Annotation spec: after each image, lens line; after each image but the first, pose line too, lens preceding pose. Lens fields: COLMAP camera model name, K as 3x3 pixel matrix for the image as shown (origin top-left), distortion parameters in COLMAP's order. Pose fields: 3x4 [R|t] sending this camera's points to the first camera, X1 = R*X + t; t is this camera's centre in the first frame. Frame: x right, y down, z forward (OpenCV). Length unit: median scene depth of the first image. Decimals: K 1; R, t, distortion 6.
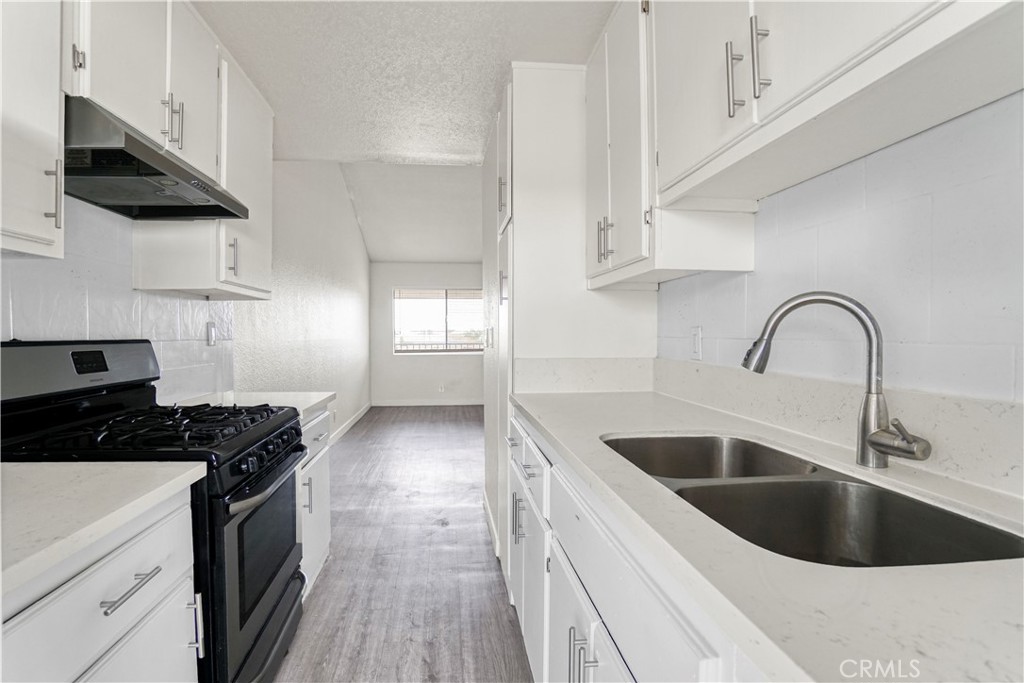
lens RADIAL K [[480.2, 0, 492.9], [0, 480.2, 328.1], [0, 0, 1]] dist [-0.001622, -0.000085]
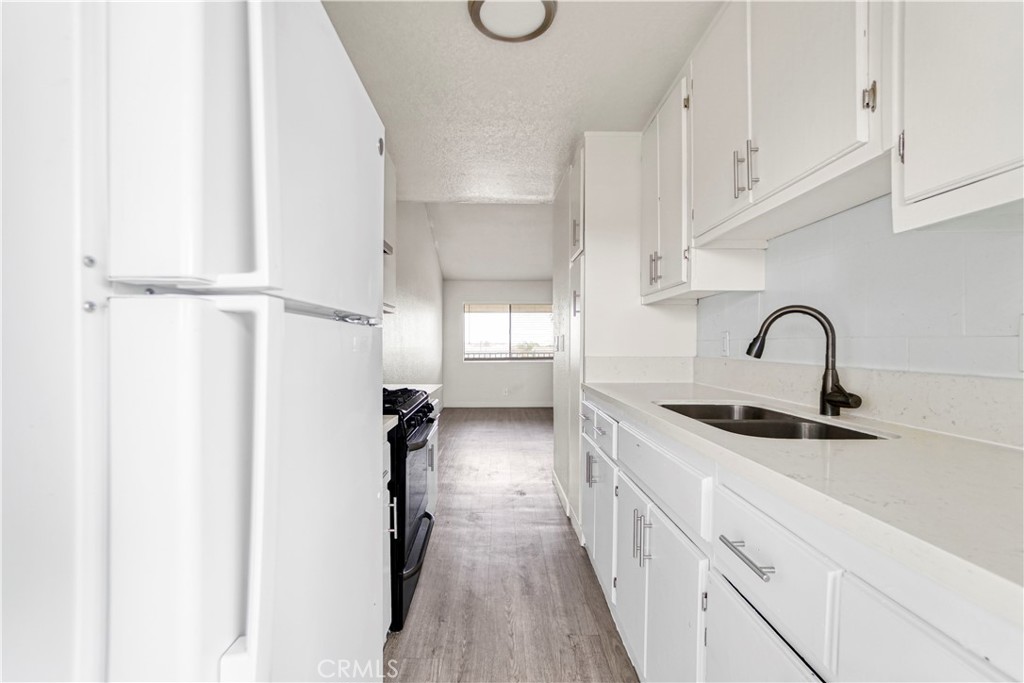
lens RADIAL K [[458.6, 0, 512.0], [0, 458.6, 341.5], [0, 0, 1]] dist [0.033403, -0.000003]
pose [[0.997524, 0.001641, -0.070304, -0.069962], [-0.001527, 0.999997, 0.001668, 0.020344], [0.070307, -0.001556, 0.997524, -0.289683]]
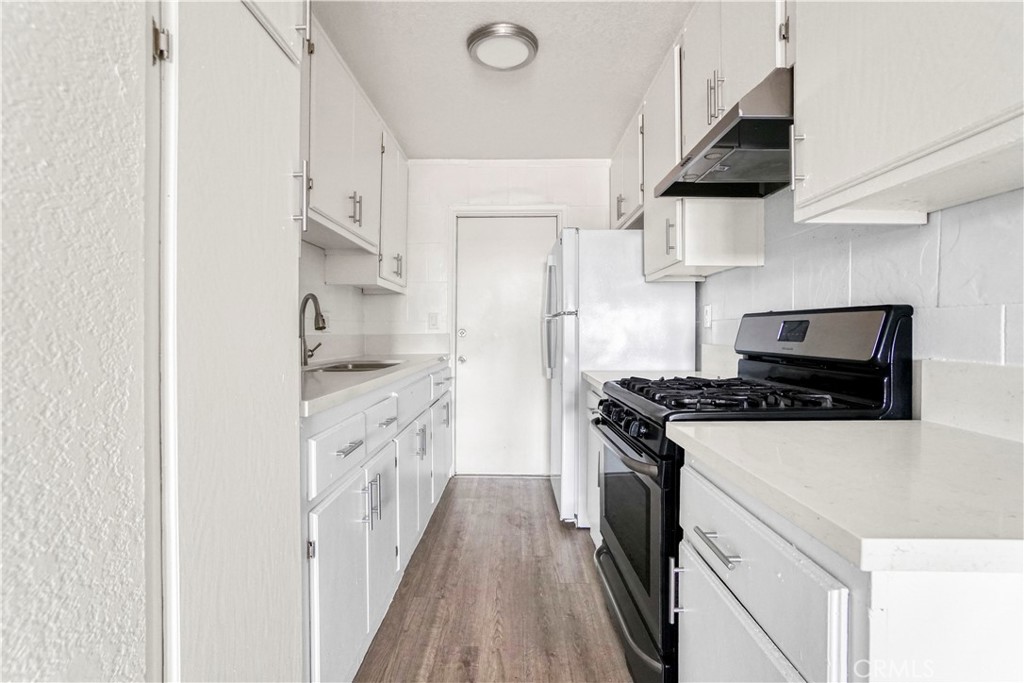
lens RADIAL K [[458.6, 0, 512.0], [0, 458.6, 341.5], [0, 0, 1]] dist [0.033403, -0.000003]
pose [[-0.994729, -0.001093, 0.102529, -0.272198], [-0.000293, 0.999969, 0.007814, 0.069927], [-0.102535, 0.007743, -0.994699, 1.668091]]
